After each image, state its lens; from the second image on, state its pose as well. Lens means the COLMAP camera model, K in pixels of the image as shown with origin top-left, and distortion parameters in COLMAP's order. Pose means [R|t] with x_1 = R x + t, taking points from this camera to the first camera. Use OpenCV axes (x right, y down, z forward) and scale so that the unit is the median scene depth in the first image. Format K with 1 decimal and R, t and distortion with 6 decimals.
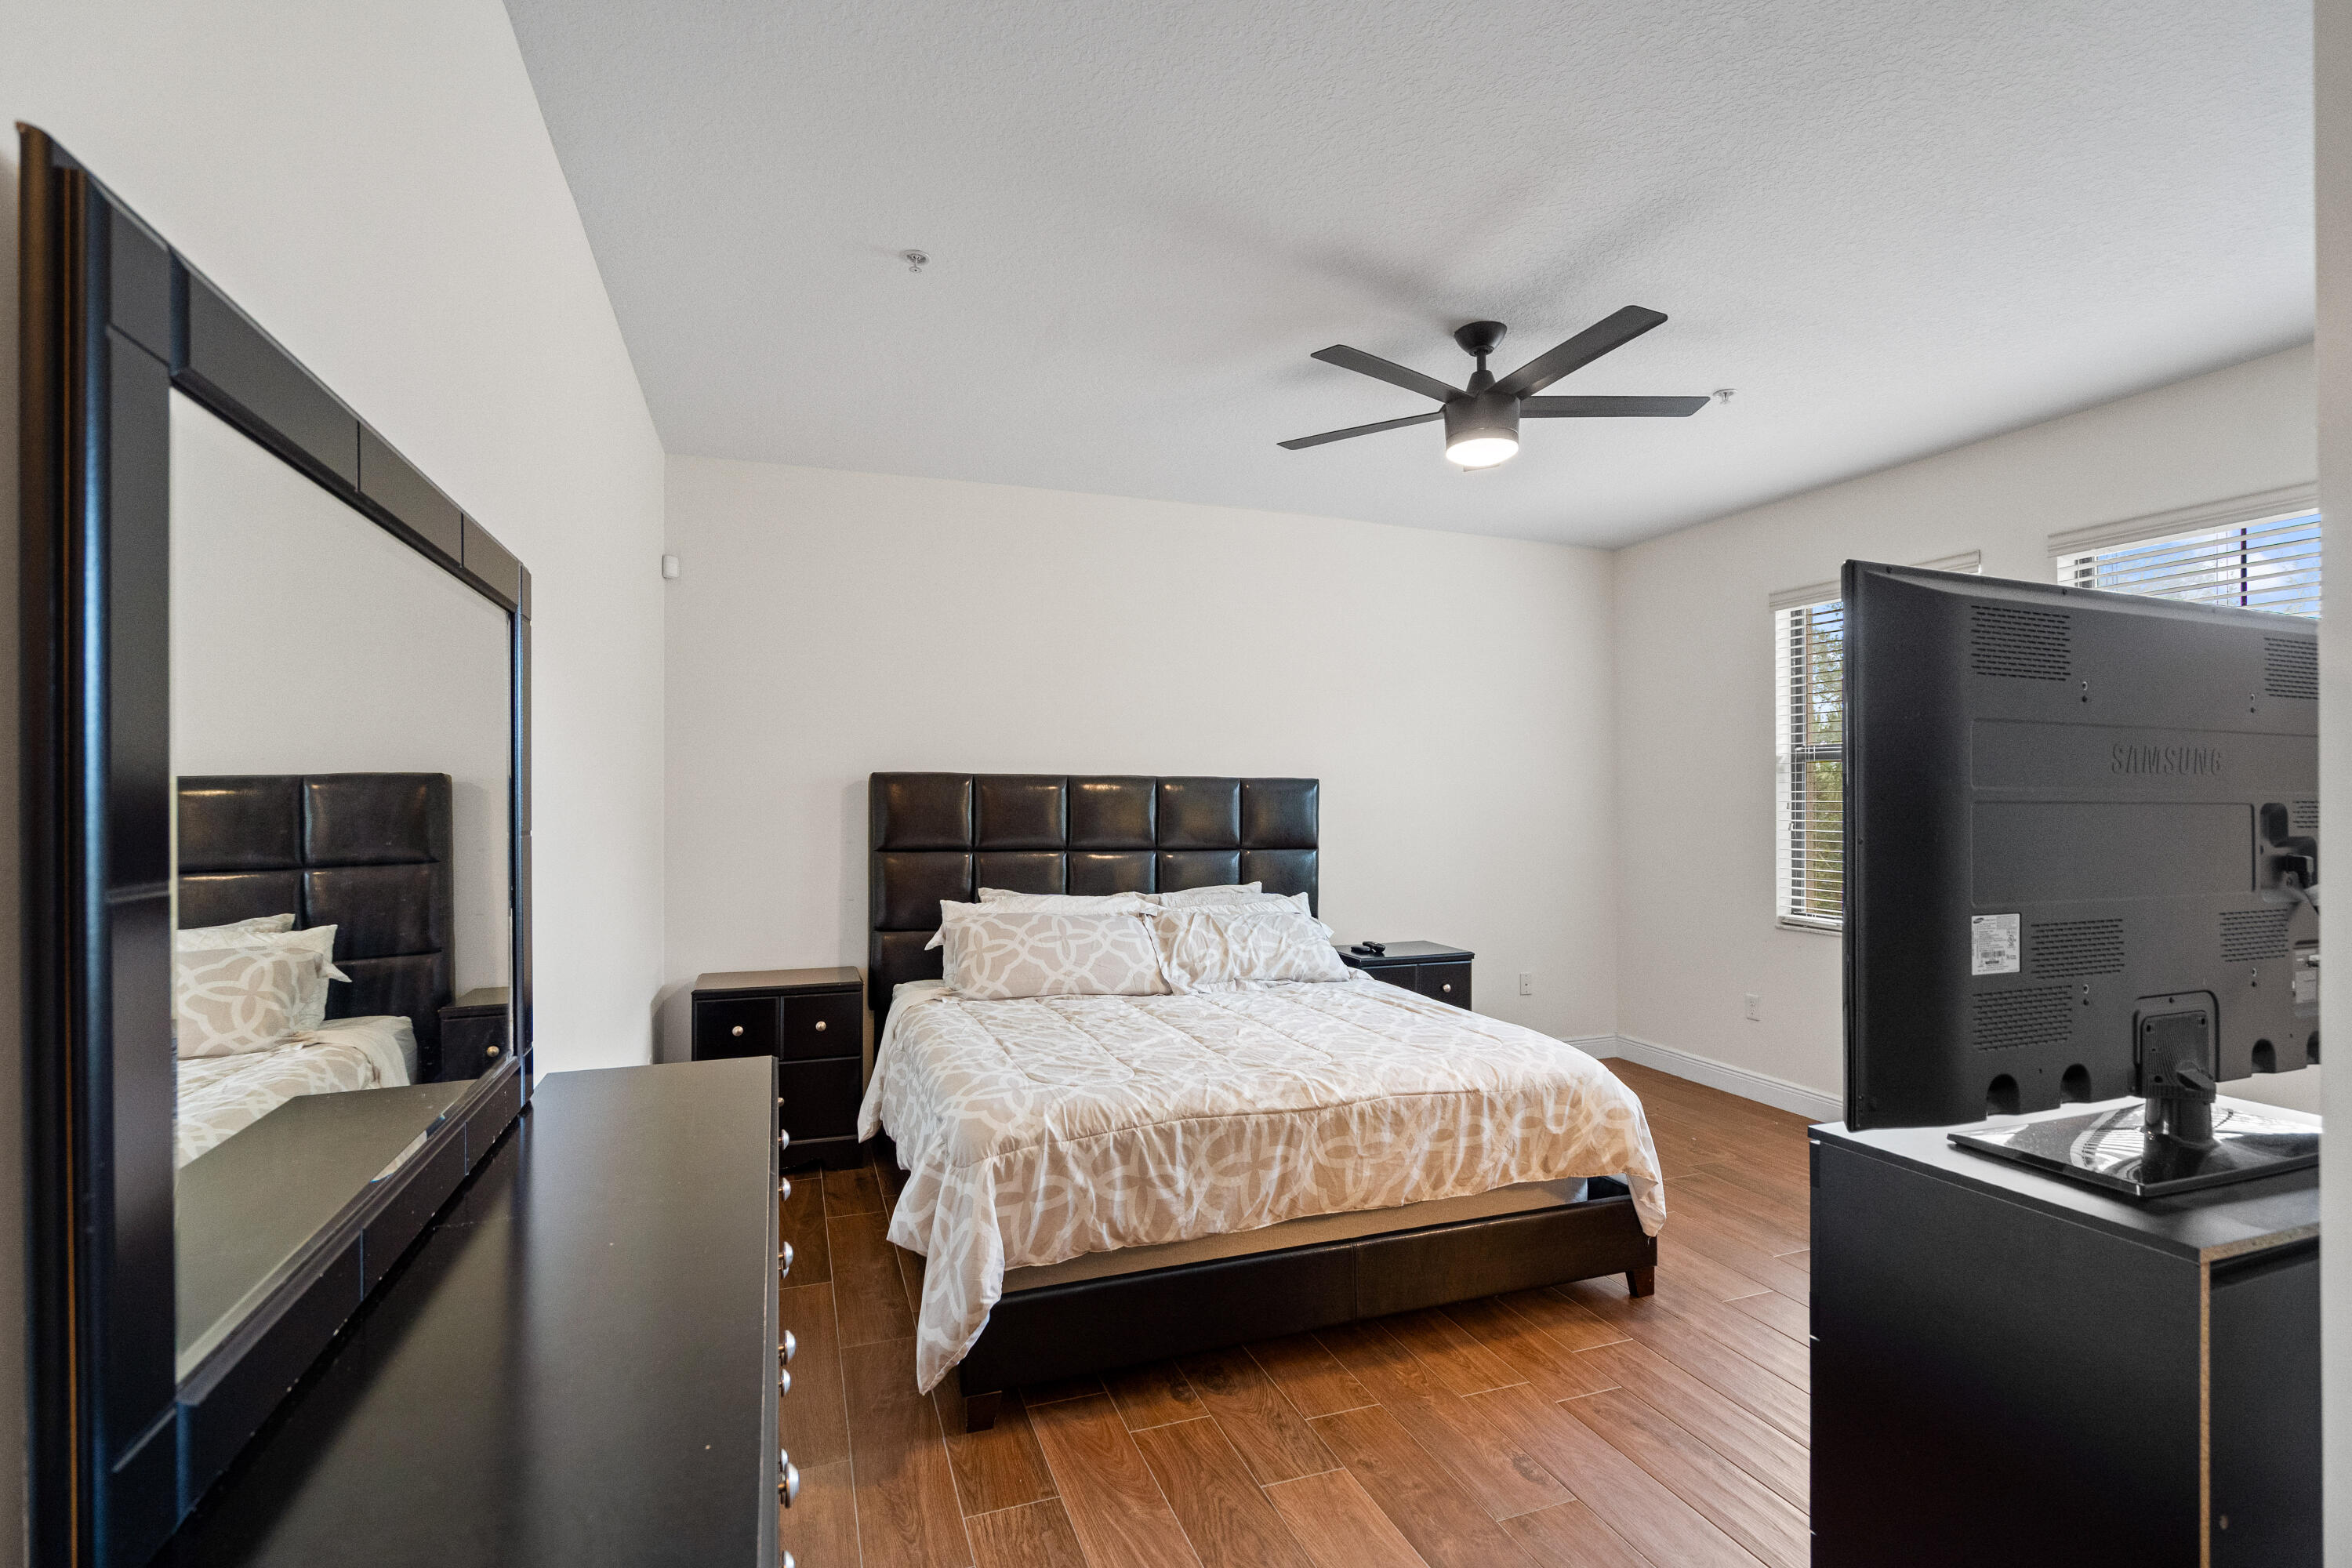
lens RADIAL K [[1063.6, 0, 1167.4], [0, 1063.6, 800.6], [0, 0, 1]] dist [-0.003679, 0.002893]
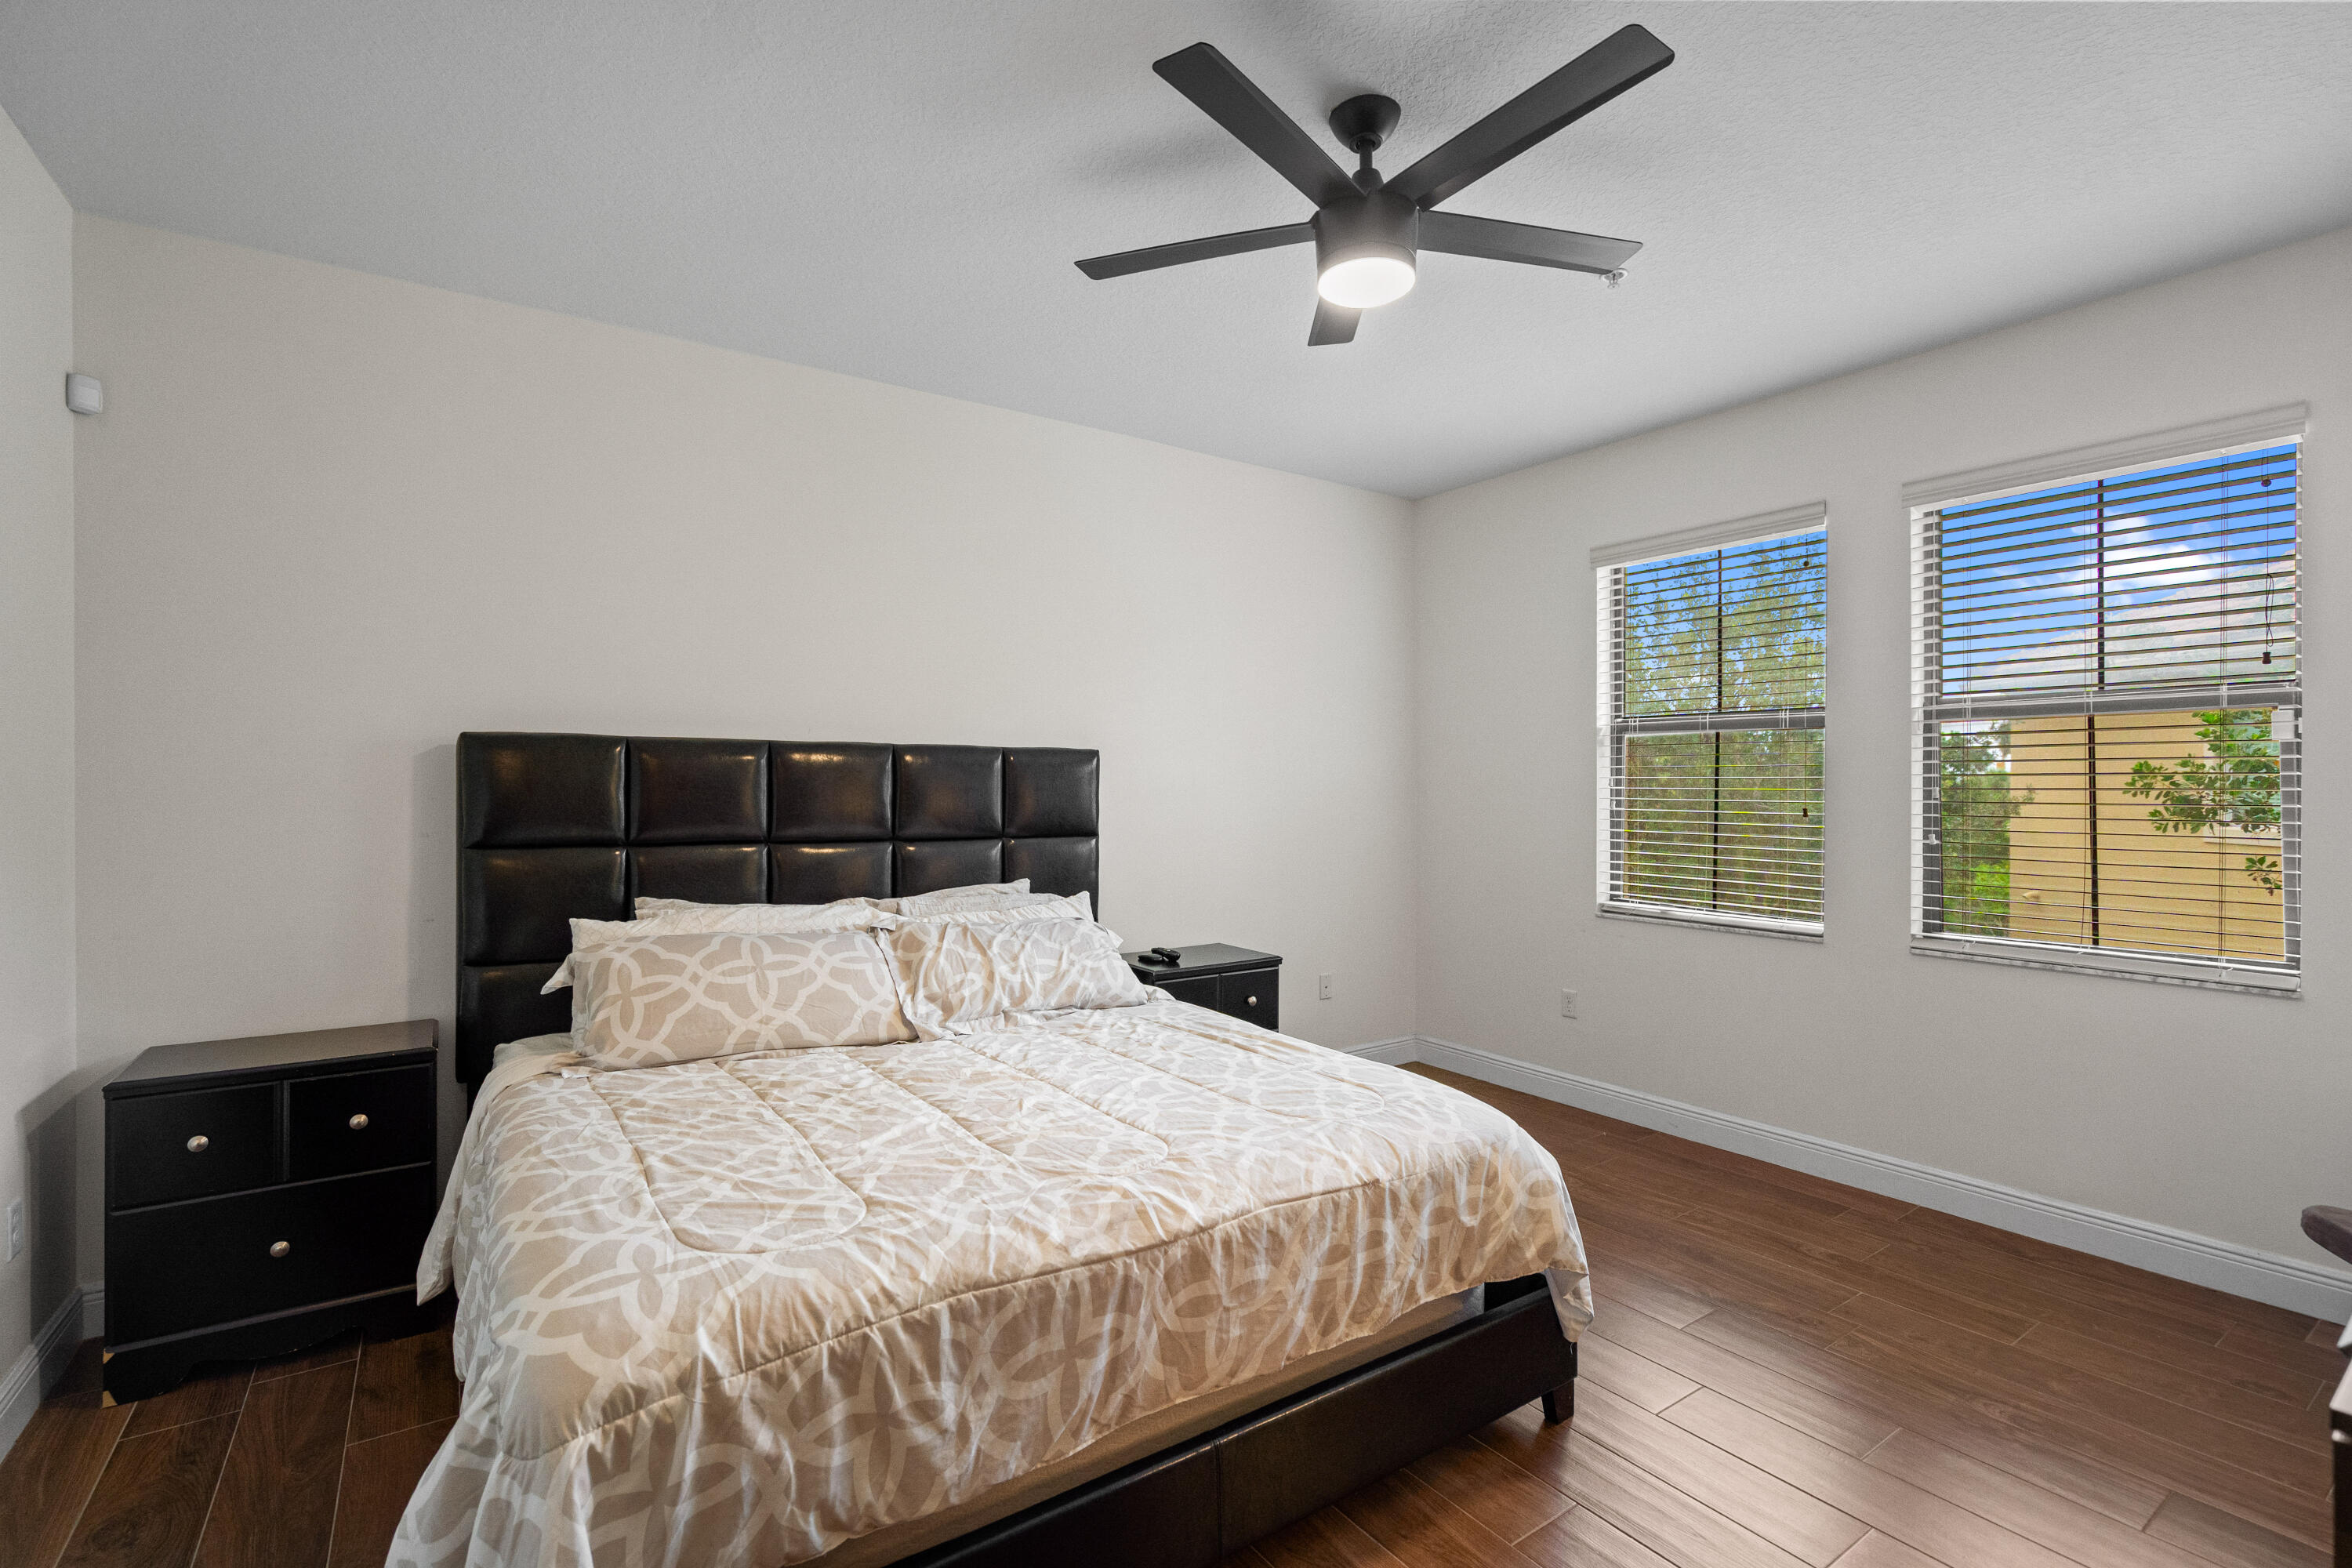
lens RADIAL K [[1063.6, 0, 1162.8], [0, 1063.6, 780.3], [0, 0, 1]] dist [-0.003679, 0.002893]
pose [[0.969989, -0.000257, 0.243147, -0.011394], [0.001725, 0.999982, -0.005822, 0.011392], [-0.243141, 0.006067, 0.969972, 0.295182]]
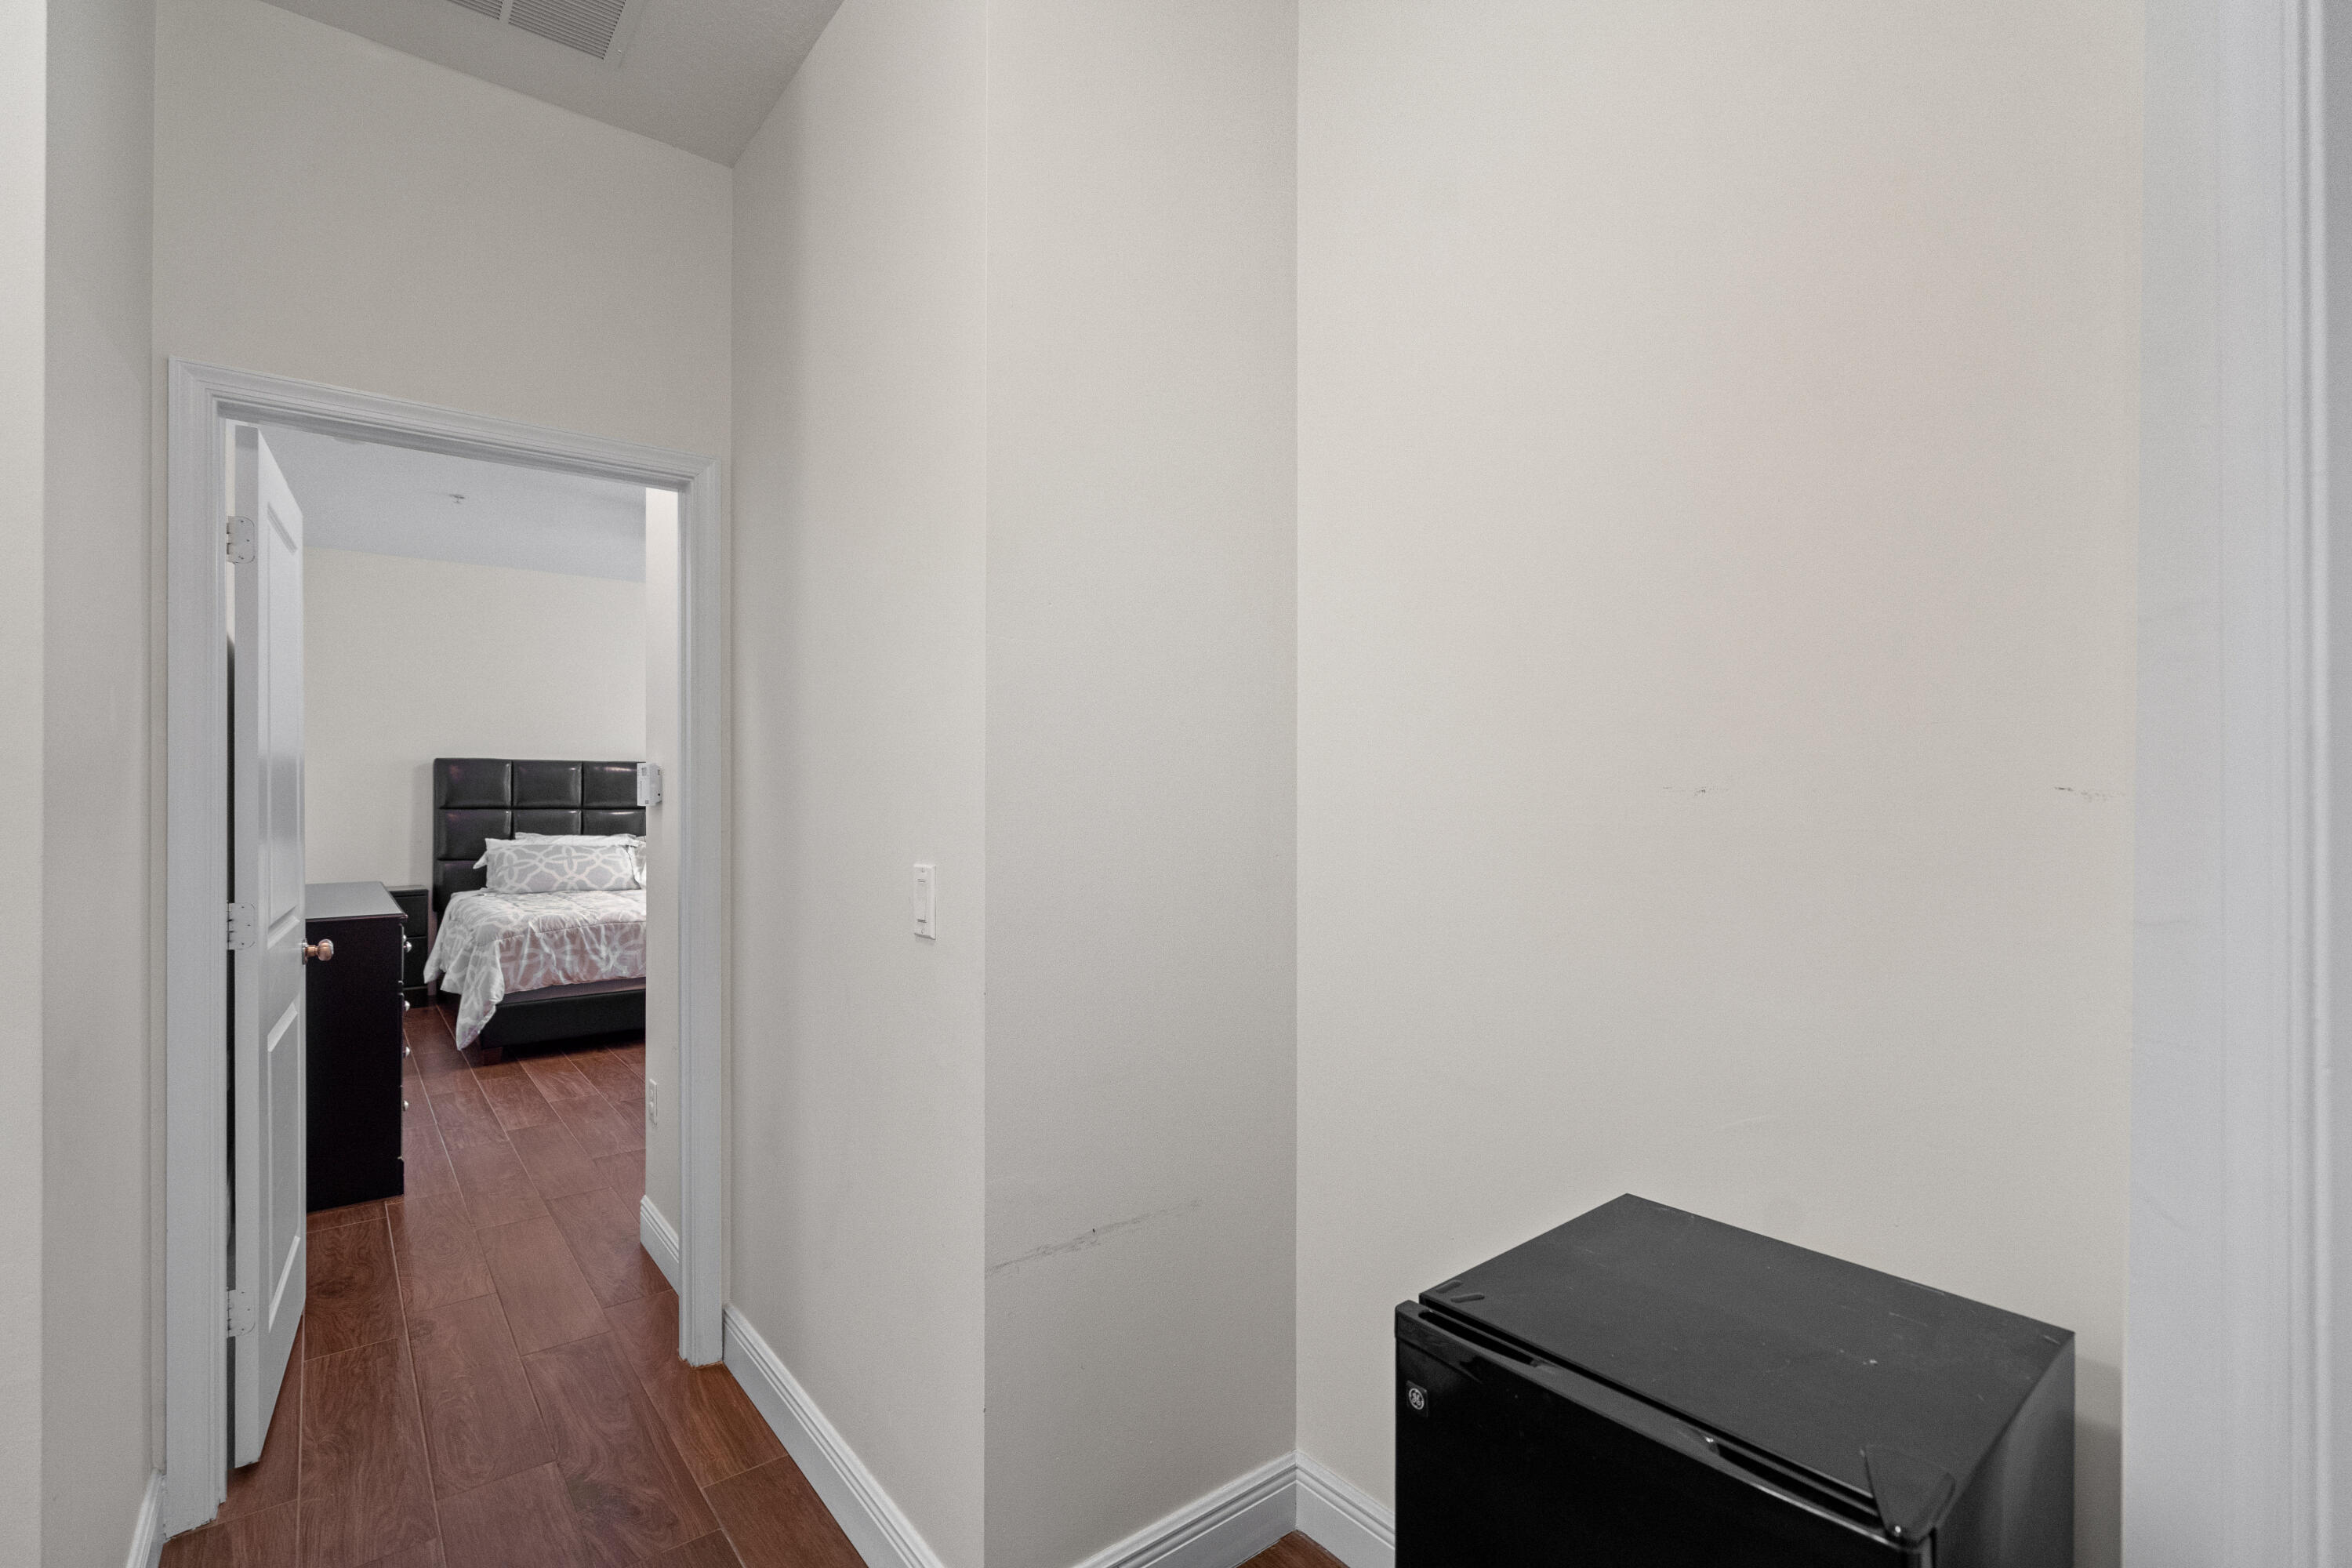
lens RADIAL K [[1063.6, 0, 1175.1], [0, 1063.6, 785.9], [0, 0, 1]] dist [-0.003679, 0.002893]
pose [[0.945678, -0.001623, 0.325102, 0.297416], [0.002751, 0.999992, -0.003011, 0.027019], [-0.325094, 0.003742, 0.945674, -1.016041]]
